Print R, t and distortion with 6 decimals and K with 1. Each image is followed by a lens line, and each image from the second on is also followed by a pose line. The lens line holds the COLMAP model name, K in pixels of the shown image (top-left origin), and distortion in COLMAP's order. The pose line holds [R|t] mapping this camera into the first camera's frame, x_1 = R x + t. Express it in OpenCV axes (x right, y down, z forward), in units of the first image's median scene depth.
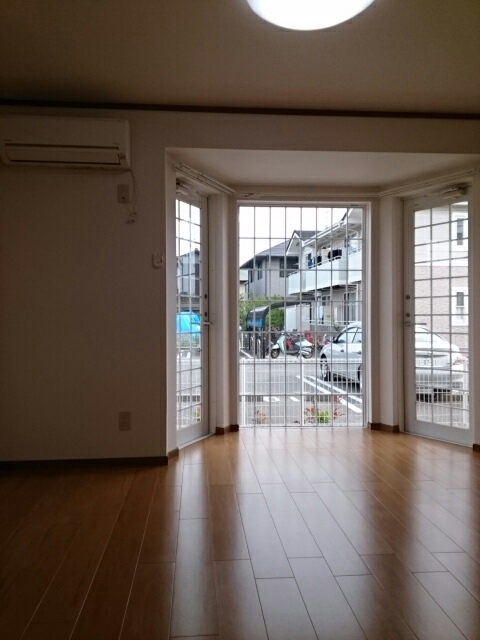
lens RADIAL K [[500.5, 0, 238.2], [0, 500.5, 319.6], [0, 0, 1]] dist [0.036676, -0.016270]
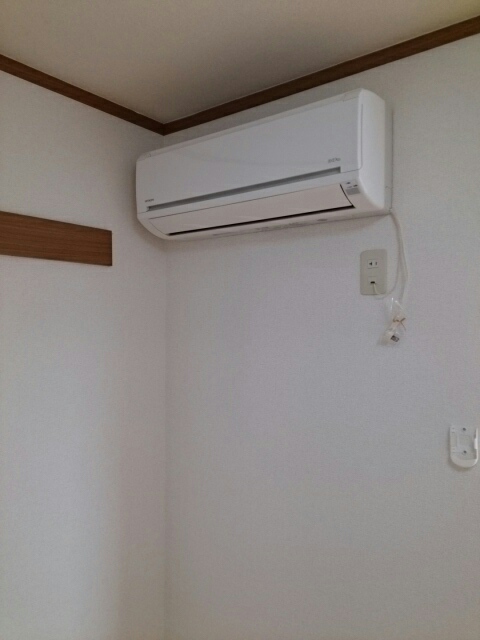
lens RADIAL K [[500.5, 0, 238.2], [0, 500.5, 317.0], [0, 0, 1]] dist [0.036676, -0.016270]
pose [[0.755950, -0.014247, -0.654474, -0.043354], [0.005713, 0.999869, -0.015166, -0.208926], [0.654604, 0.007726, 0.755932, 0.619264]]
